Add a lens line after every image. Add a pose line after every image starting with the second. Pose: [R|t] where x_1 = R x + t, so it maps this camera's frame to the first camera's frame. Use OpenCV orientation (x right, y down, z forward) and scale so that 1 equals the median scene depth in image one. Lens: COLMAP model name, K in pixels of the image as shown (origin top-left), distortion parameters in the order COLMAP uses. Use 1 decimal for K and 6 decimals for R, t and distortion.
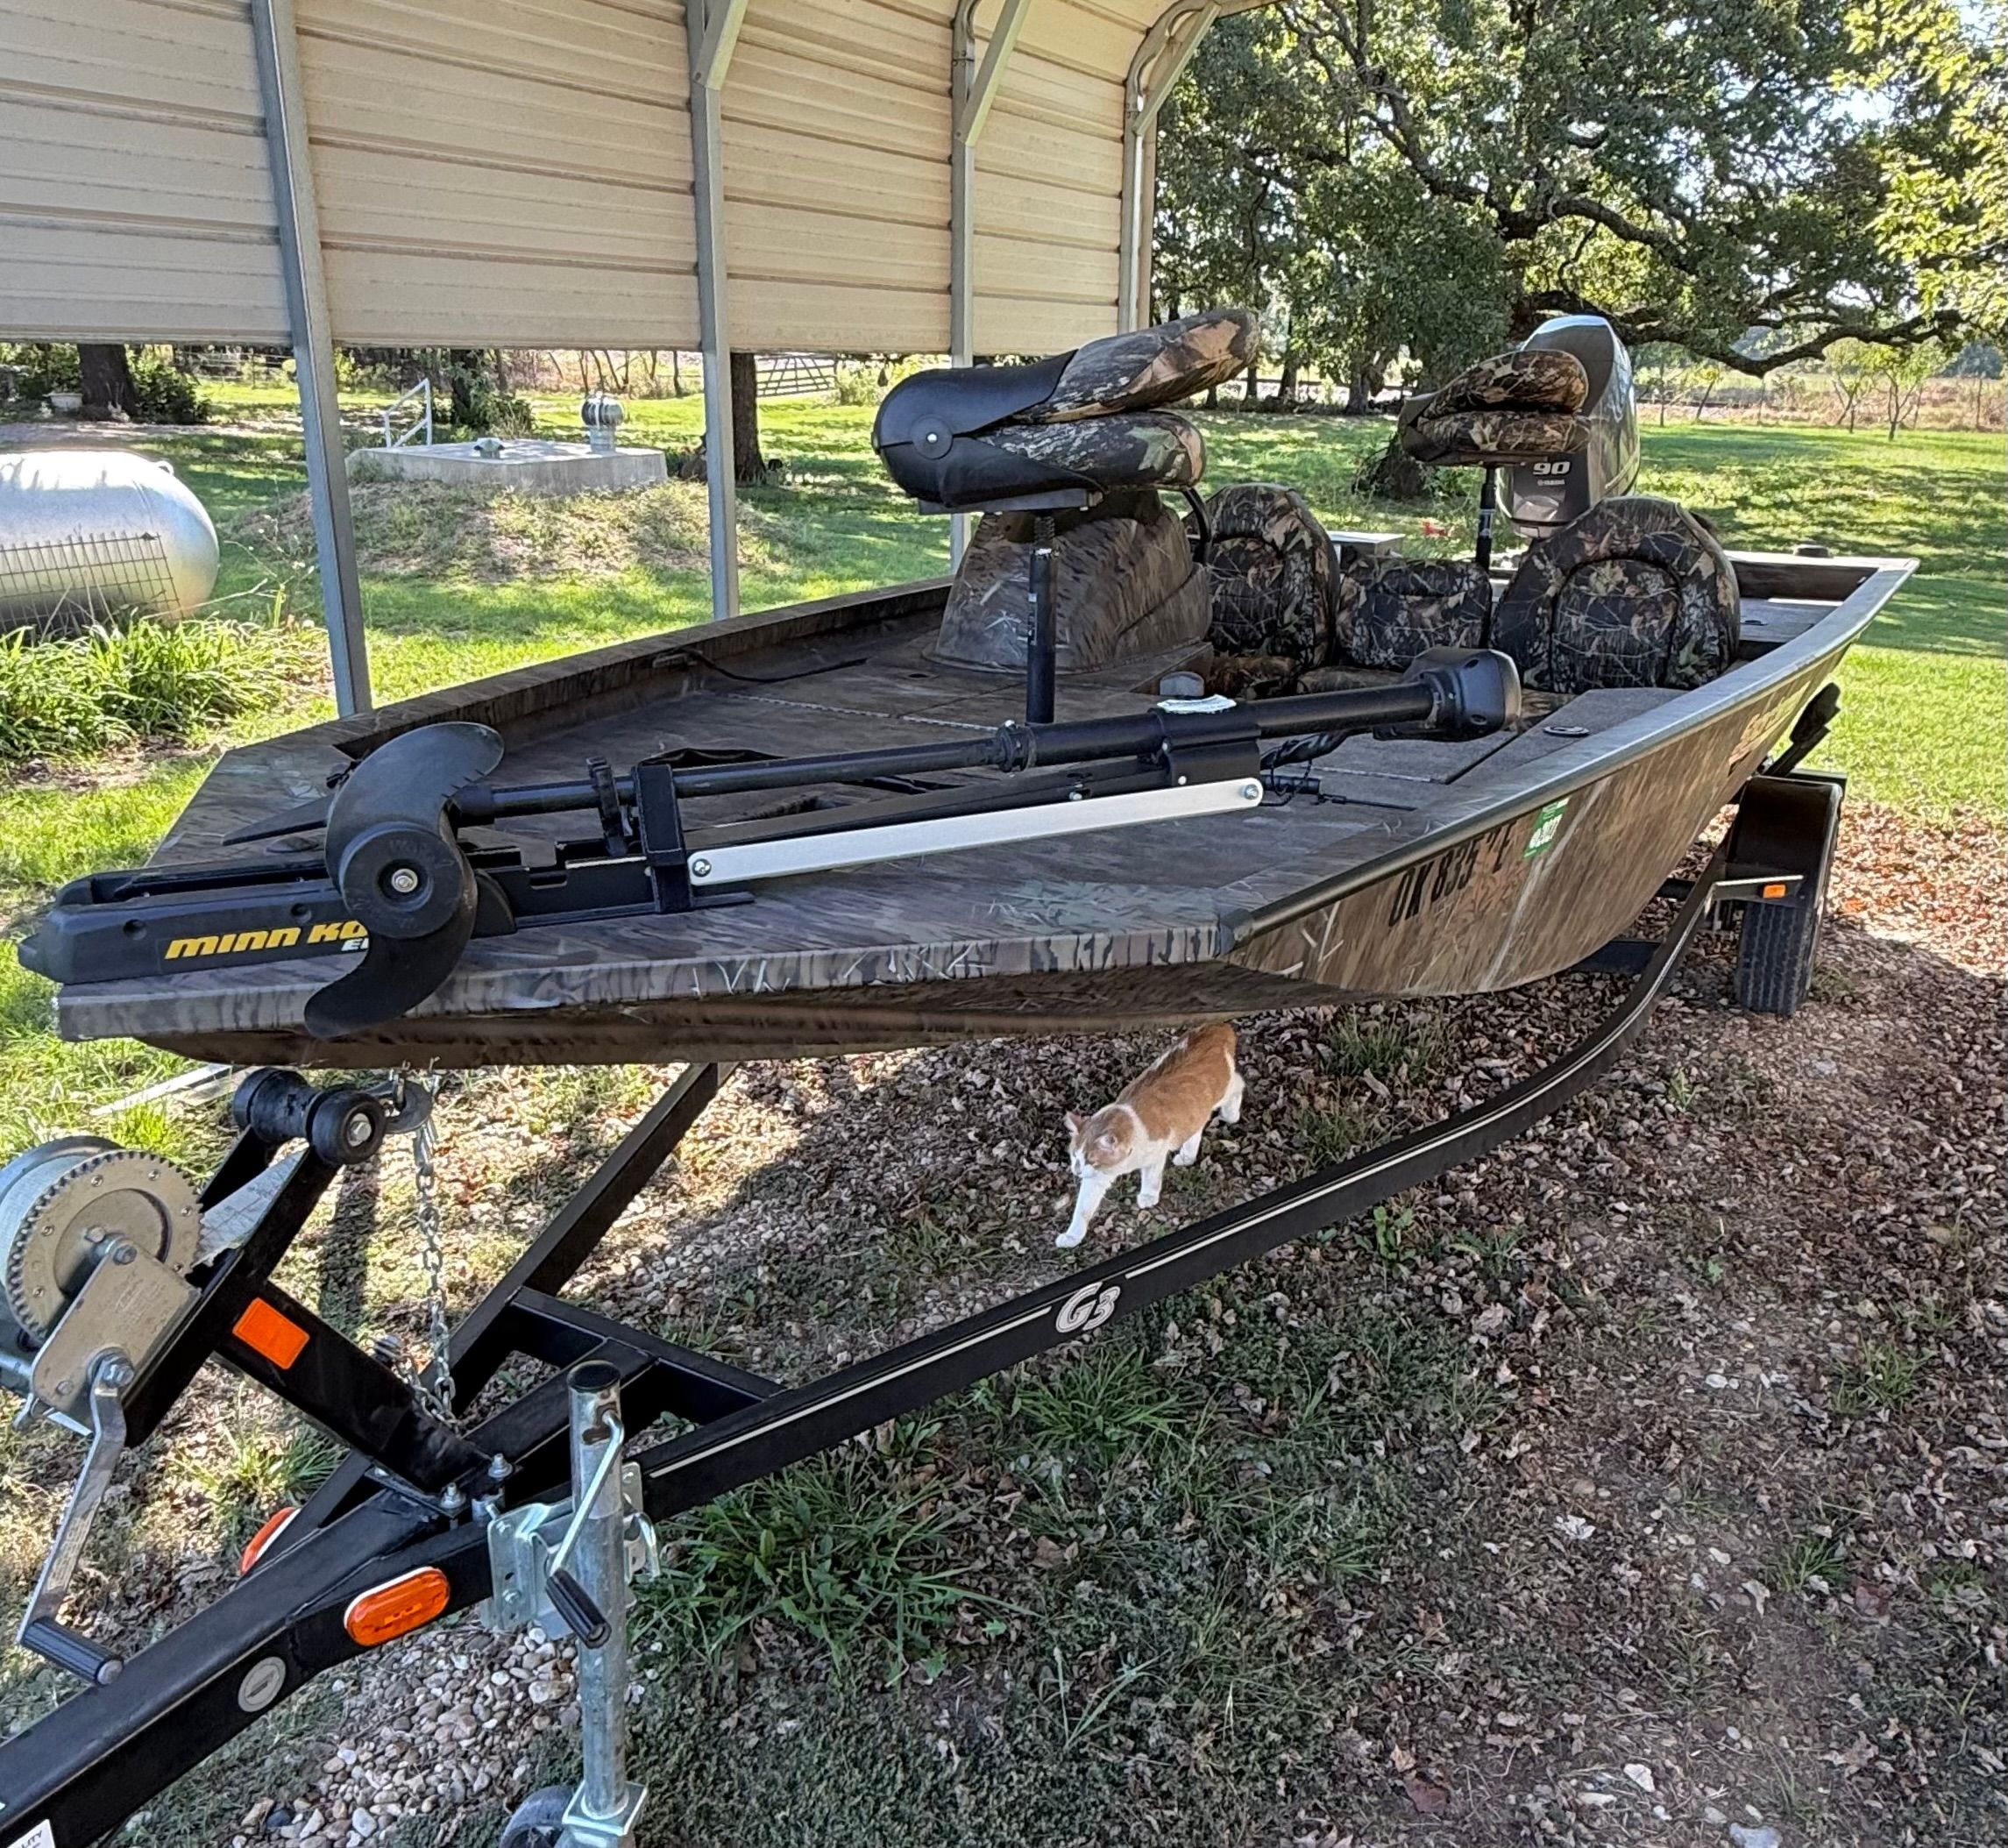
lens RADIAL K [[1652.3, 0, 1002.6], [0, 1652.3, 922.8], [0, 0, 1]] dist [0.005841, -0.000005]
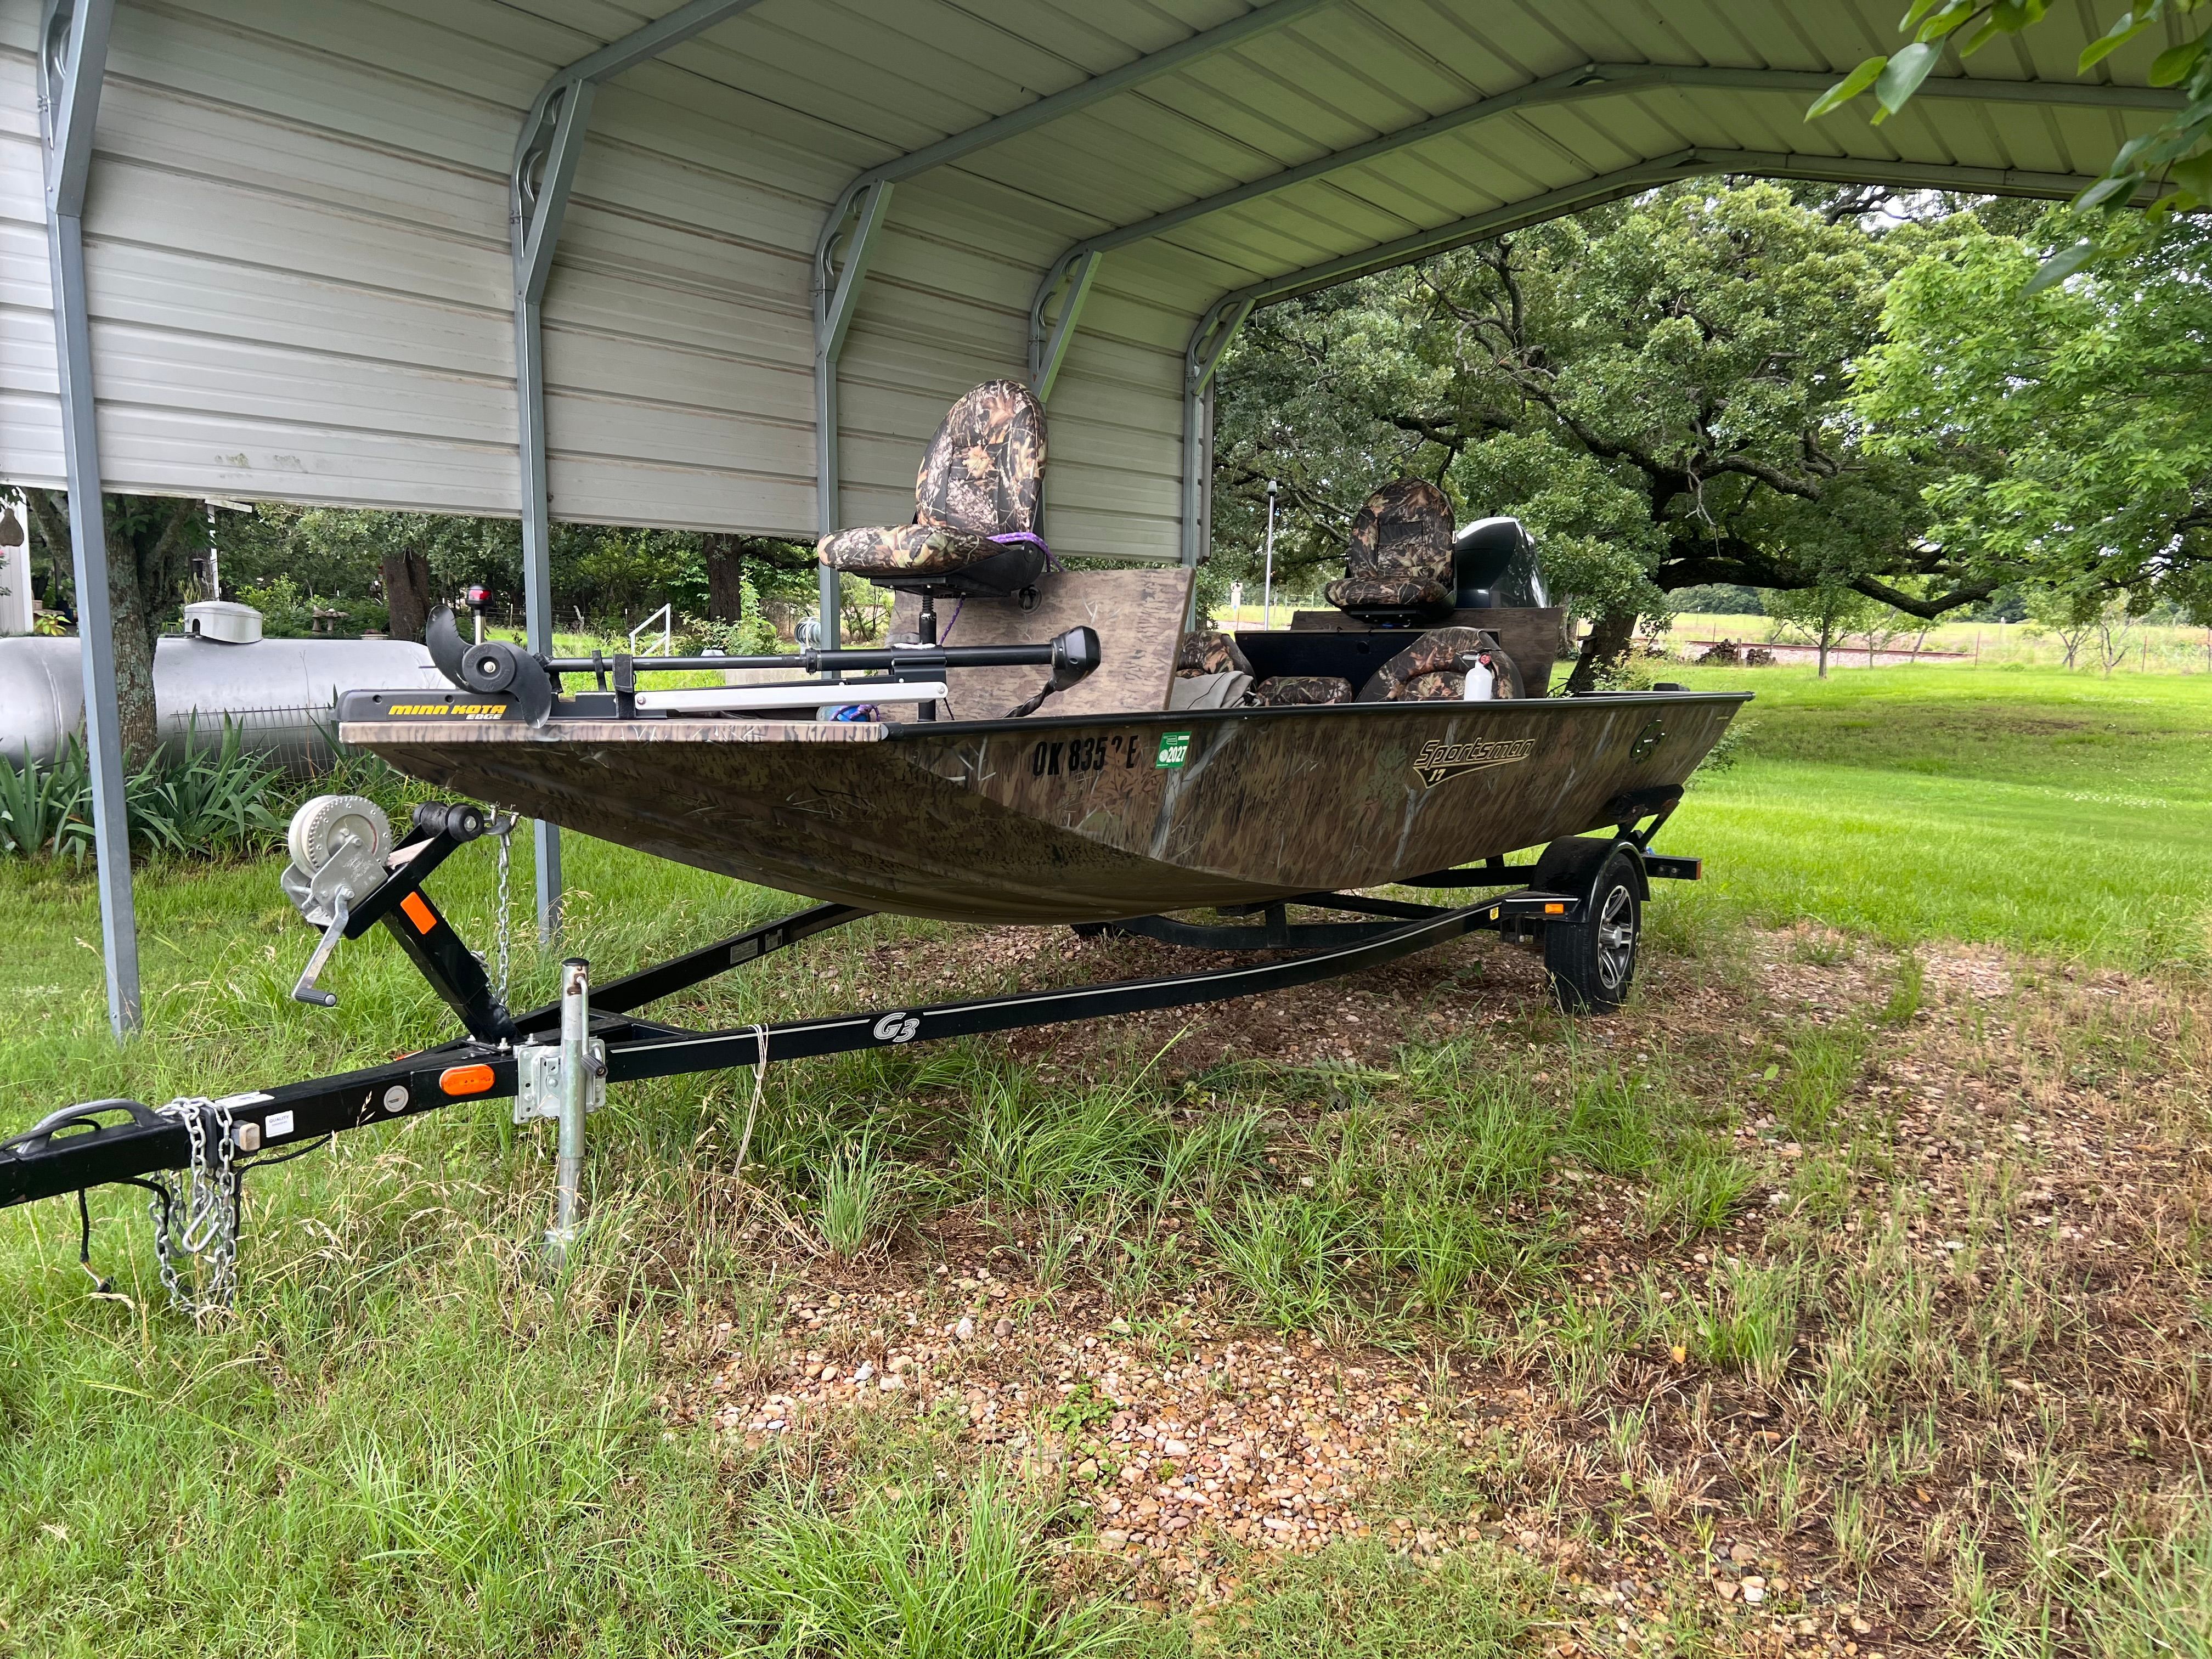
lens RADIAL K [[1677.1, 0, 1107.2], [0, 1677.1, 834.5], [0, 0, 1]] dist [-0.000978, -0.001106]
pose [[0.997231, 0.010854, -0.073570, 0.533864], [-0.024875, 0.980990, -0.192456, 0.499549], [0.070083, 0.193754, 0.978544, -0.945845]]
